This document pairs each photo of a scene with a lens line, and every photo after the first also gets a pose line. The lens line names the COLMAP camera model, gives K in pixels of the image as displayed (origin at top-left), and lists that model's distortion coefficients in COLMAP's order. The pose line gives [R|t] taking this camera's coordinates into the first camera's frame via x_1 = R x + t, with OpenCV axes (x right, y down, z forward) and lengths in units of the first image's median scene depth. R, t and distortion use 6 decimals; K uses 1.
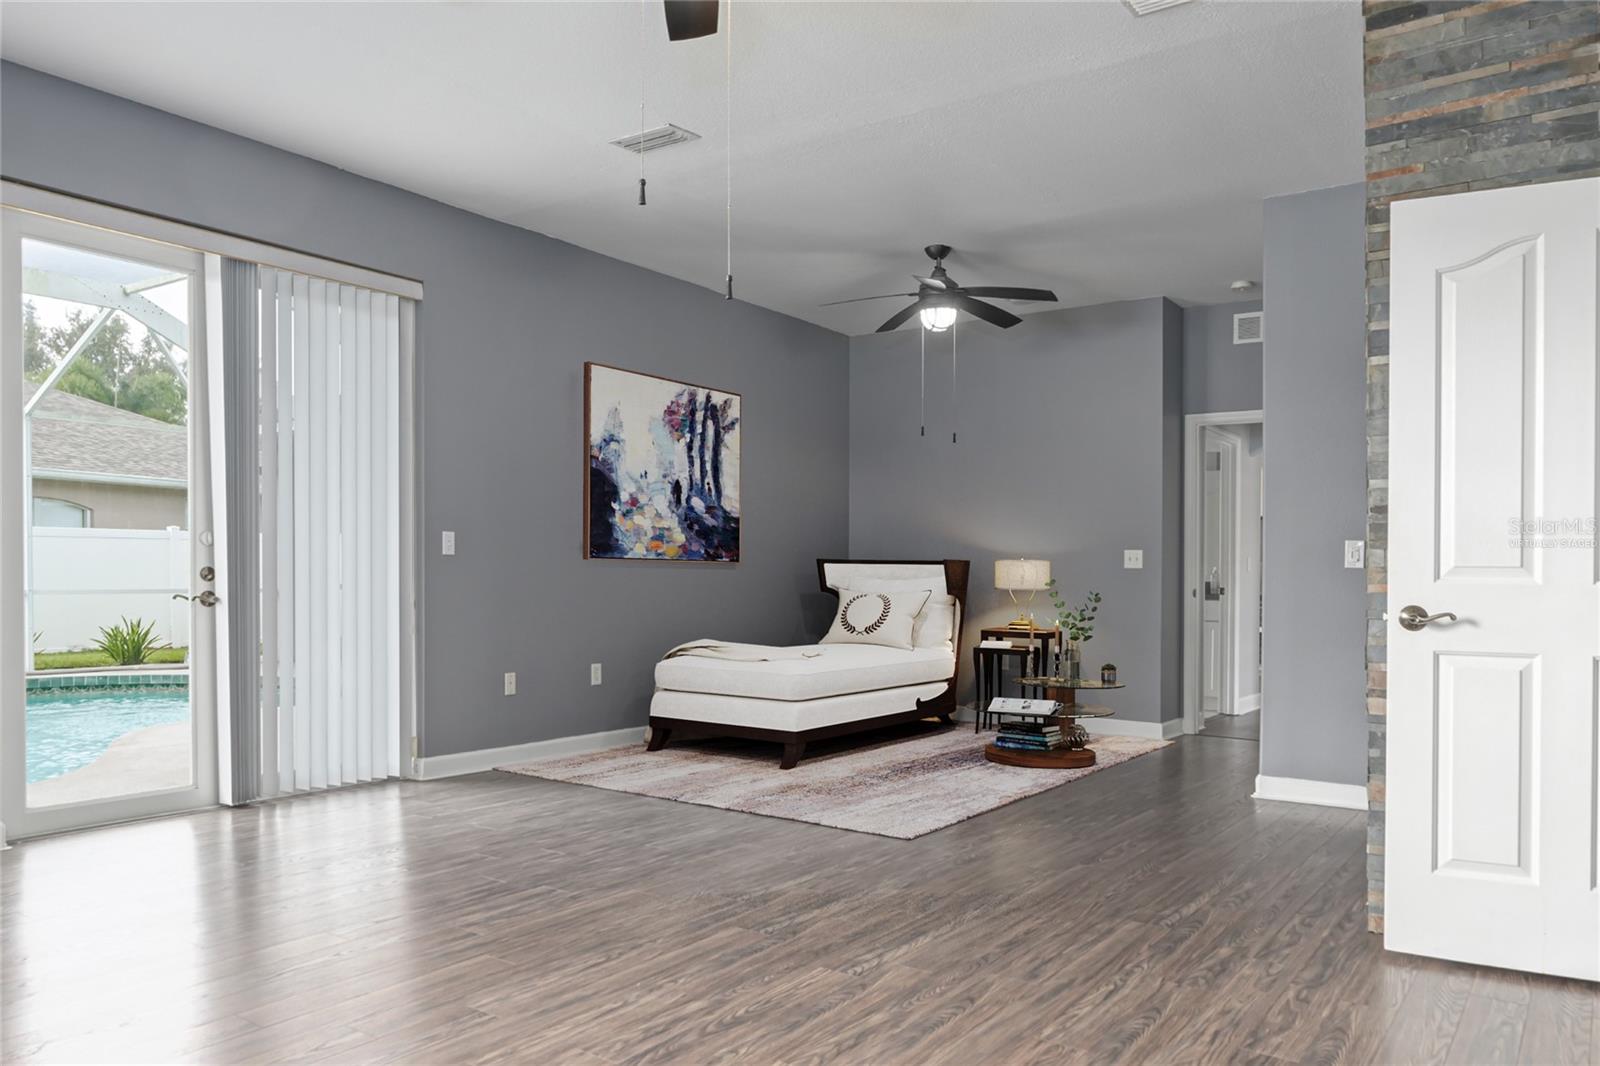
lens RADIAL K [[1148.2, 0, 801.7], [0, 1148.2, 581.2], [0, 0, 1]] dist [-0.010799, 0.005285]
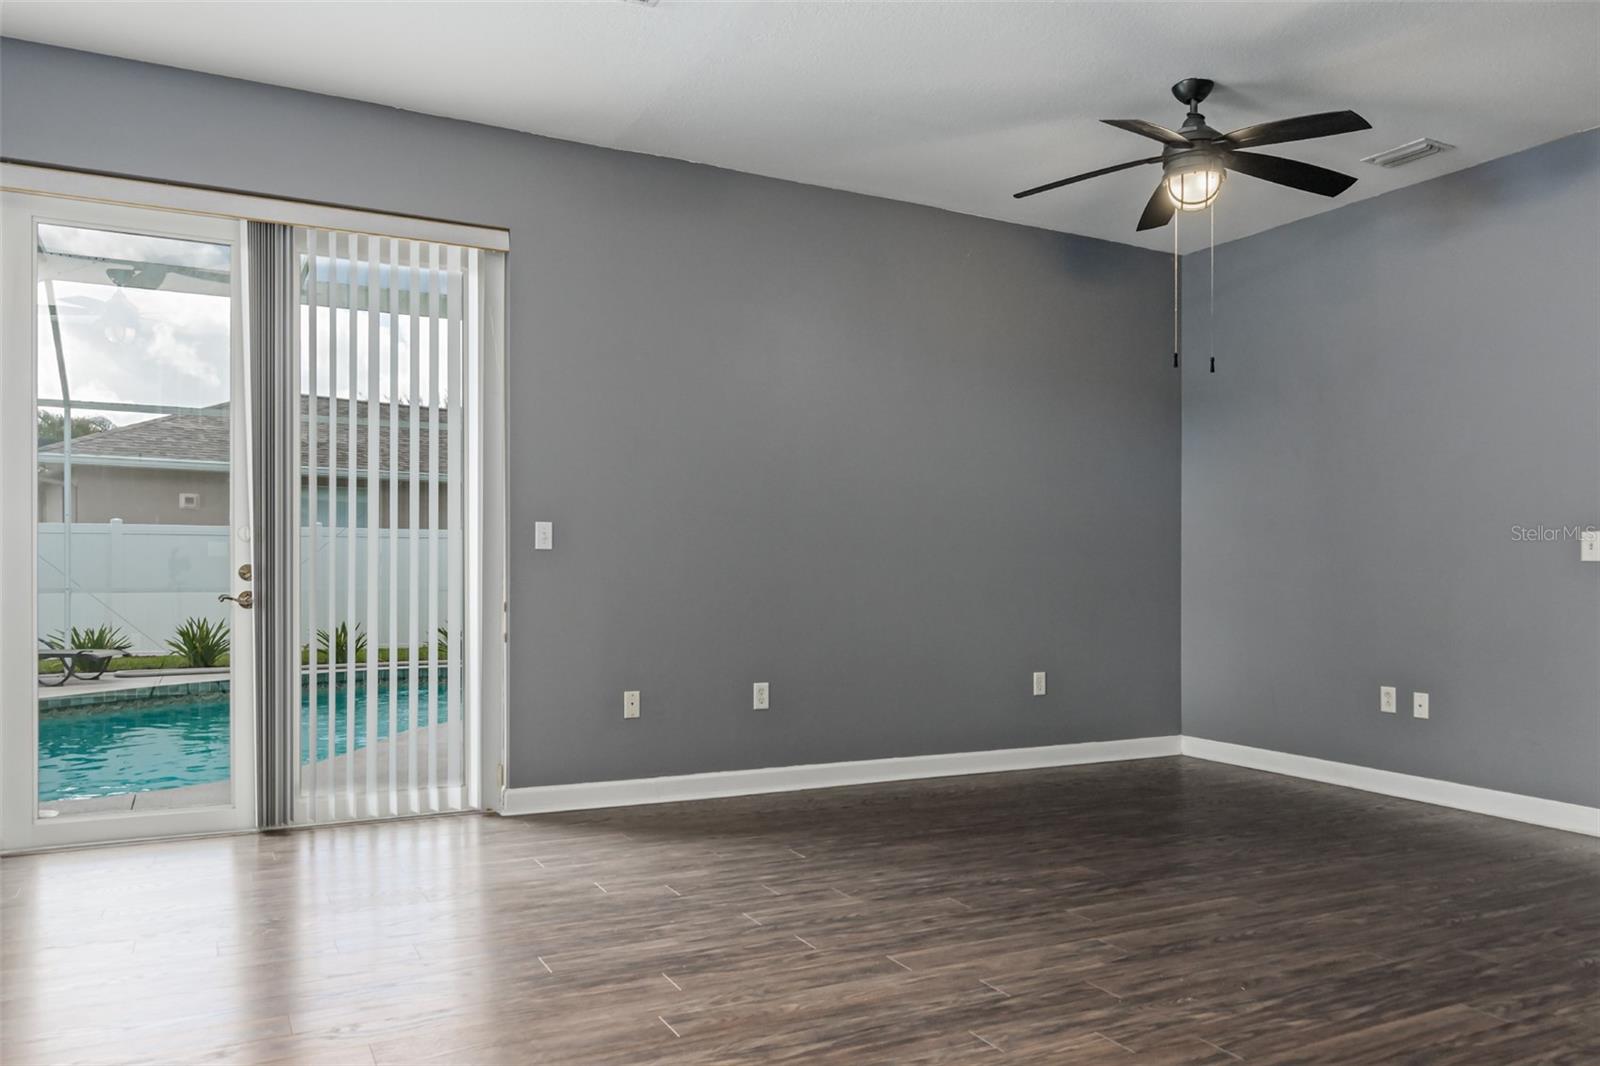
lens RADIAL K [[1148.2, 0, 804.5], [0, 1148.2, 562.3], [0, 0, 1]] dist [-0.010799, 0.005285]
pose [[0.889492, -0.005642, -0.456917, 0.305917], [-0.001266, 0.999889, -0.014812, -0.001372], [0.456950, 0.013754, 0.889386, 0.415531]]
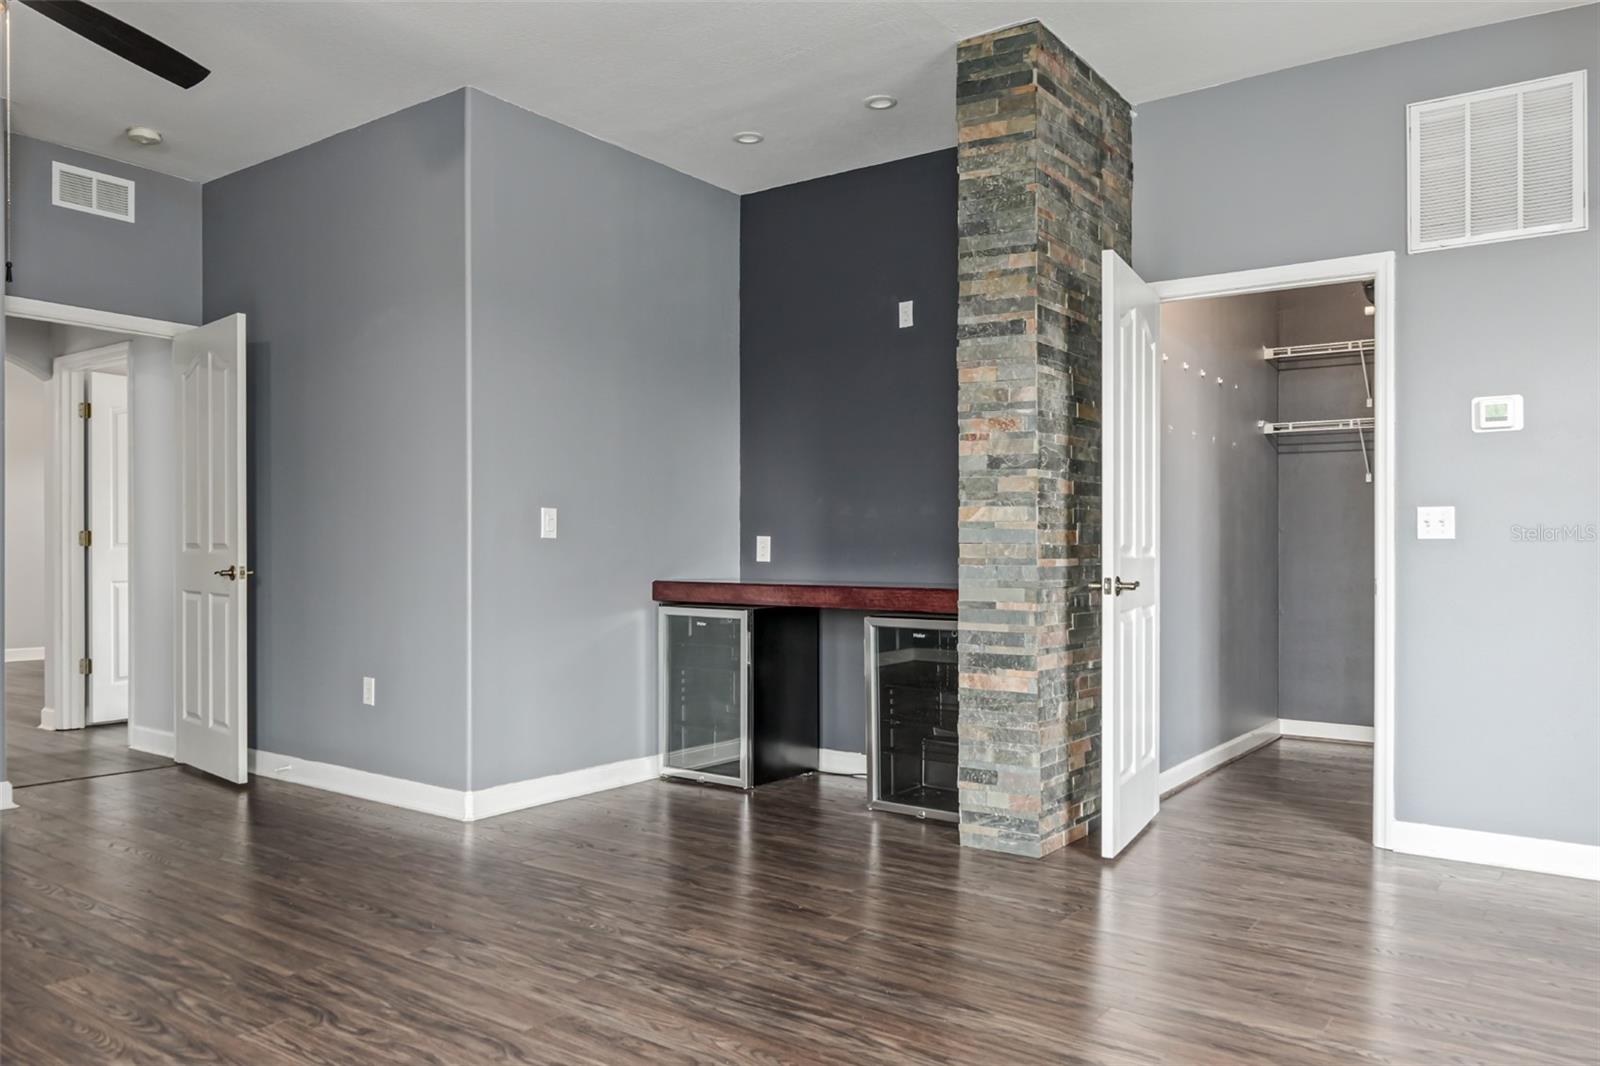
lens RADIAL K [[1148.2, 0, 801.9], [0, 1148.2, 543.9], [0, 0, 1]] dist [-0.010799, 0.005285]
pose [[0.015315, -0.007263, 0.999856, -0.488518], [-0.001256, 0.999973, 0.007283, -0.015542], [-0.999882, -0.001367, 0.015306, 0.892809]]
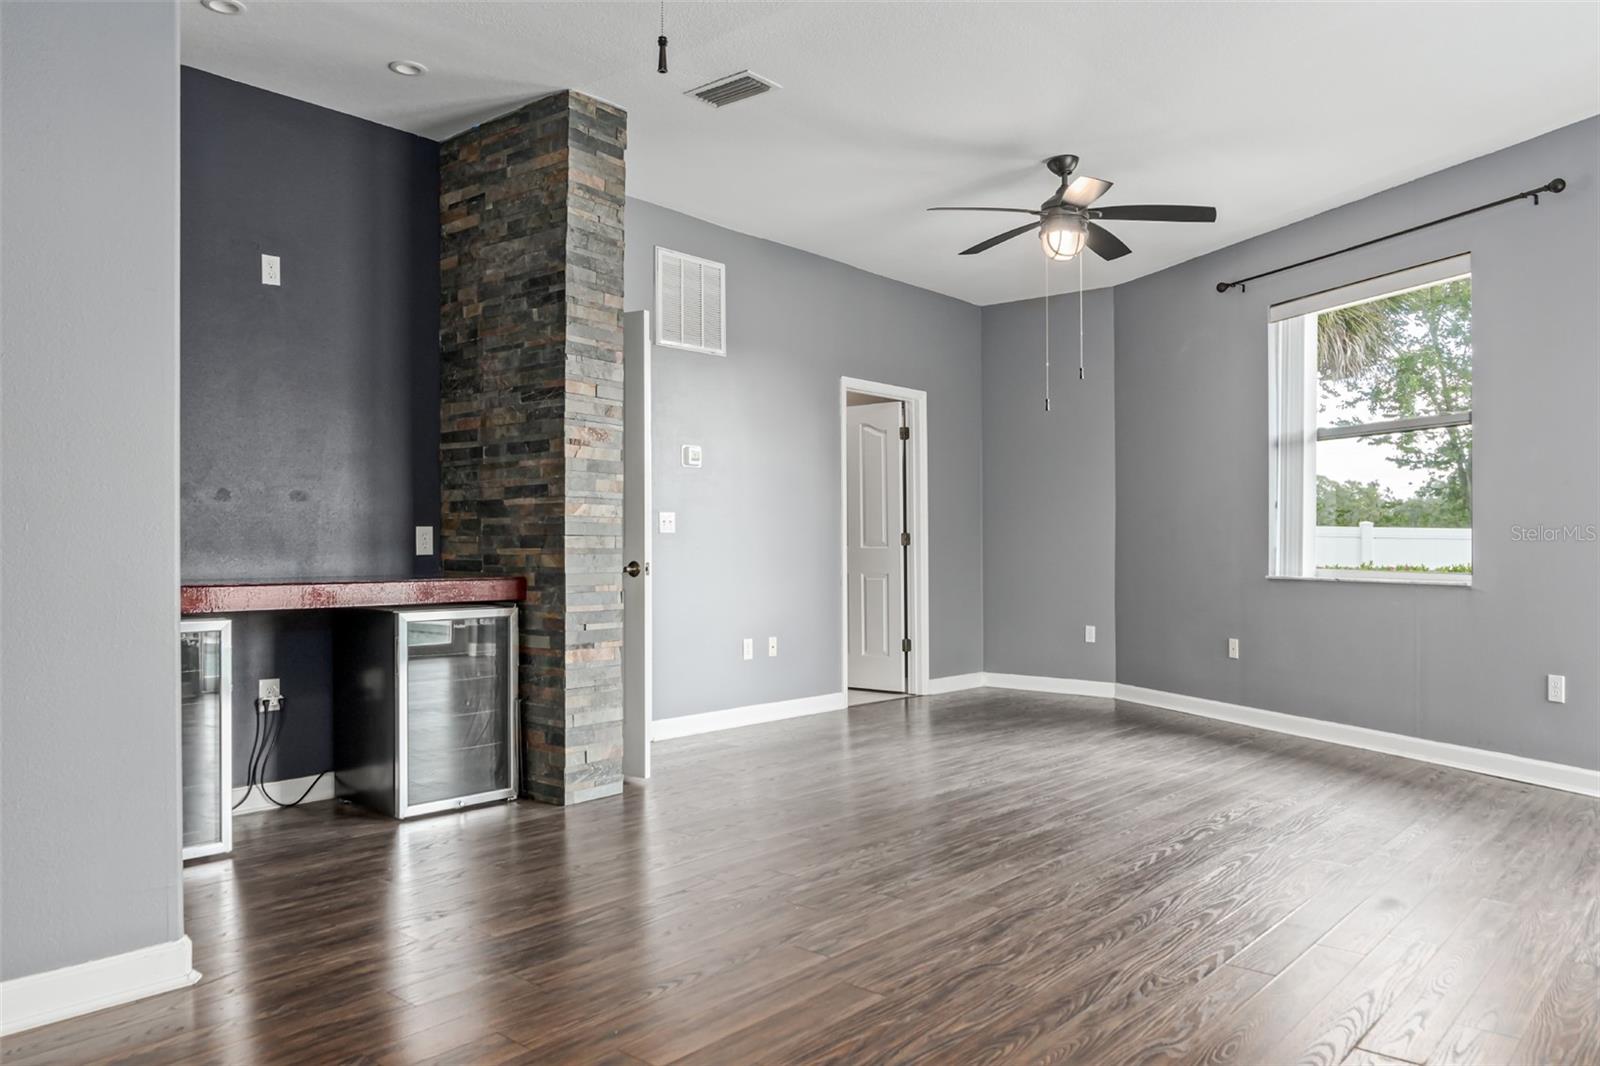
lens RADIAL K [[1148.2, 0, 806.0], [0, 1148.2, 517.7], [0, 0, 1]] dist [-0.010799, 0.005285]
pose [[-0.995266, -0.012732, 0.096346, 0.098309], [-0.014548, 0.999729, -0.018172, -0.009950], [-0.096089, -0.019488, -0.995182, 1.750729]]
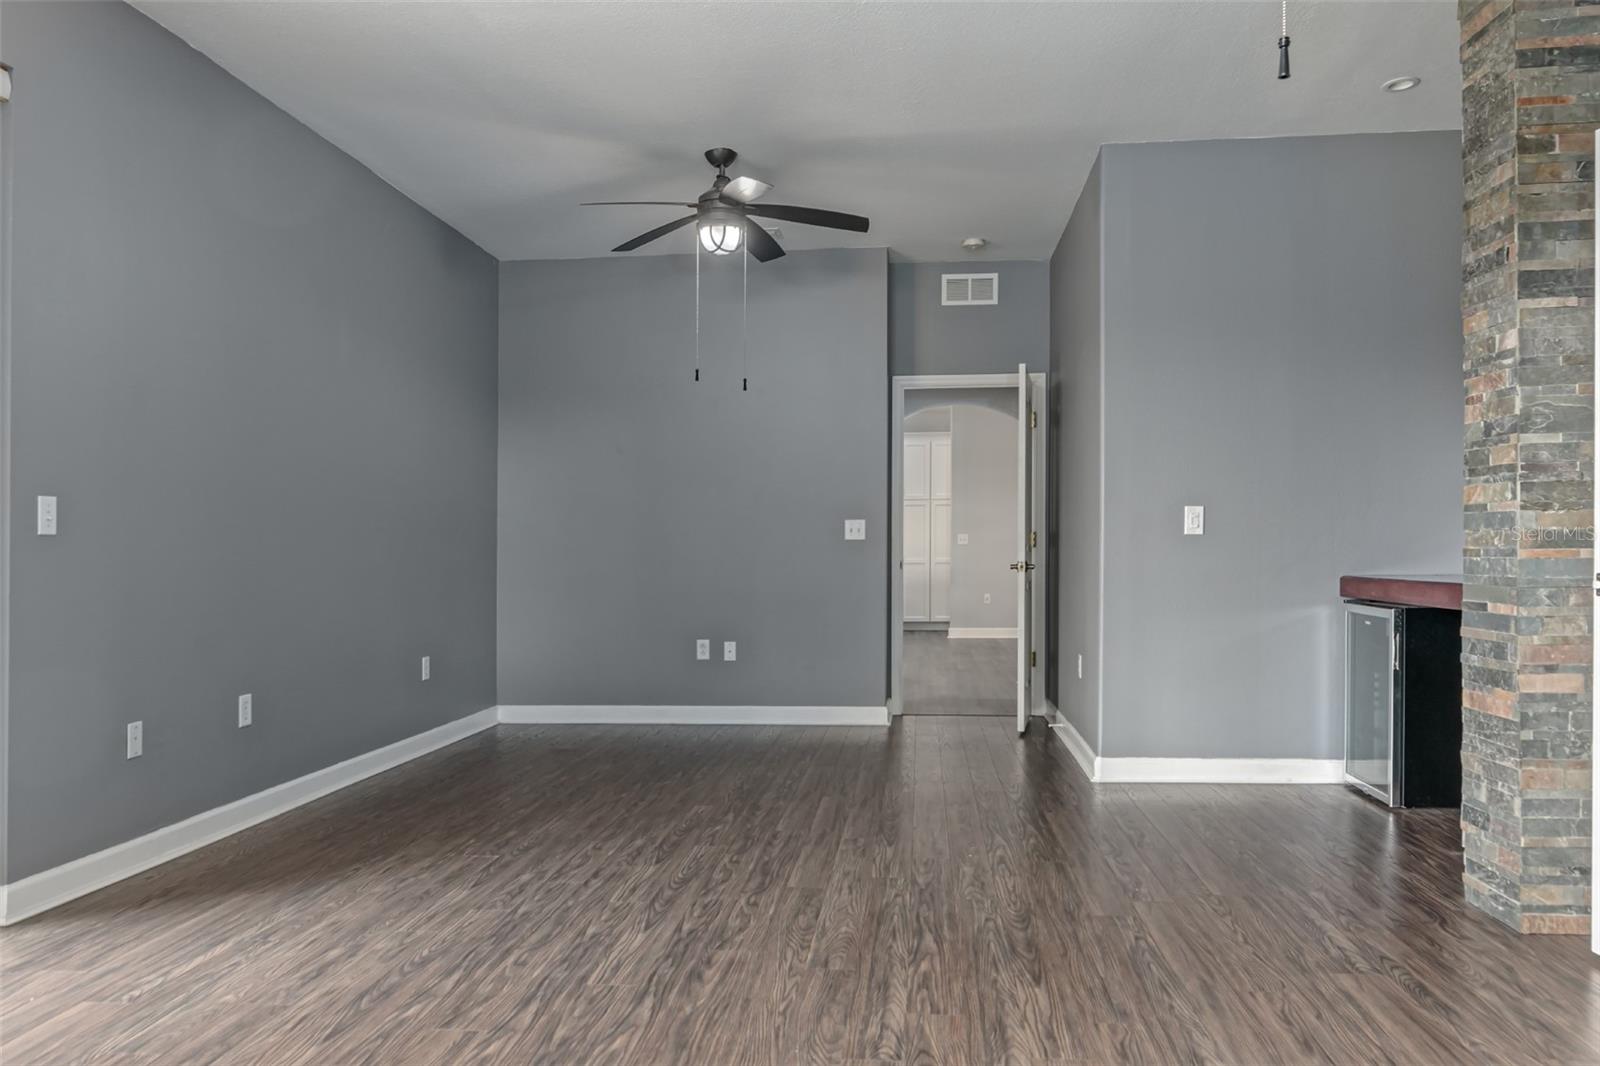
lens RADIAL K [[1148.2, 0, 816.0], [0, 1148.2, 531.4], [0, 0, 1]] dist [-0.010799, 0.005285]
pose [[0.868007, -0.012801, 0.496388, -0.315418], [0.023078, 0.999627, -0.014577, -0.008311], [-0.496016, 0.024109, 0.867979, 0.352436]]
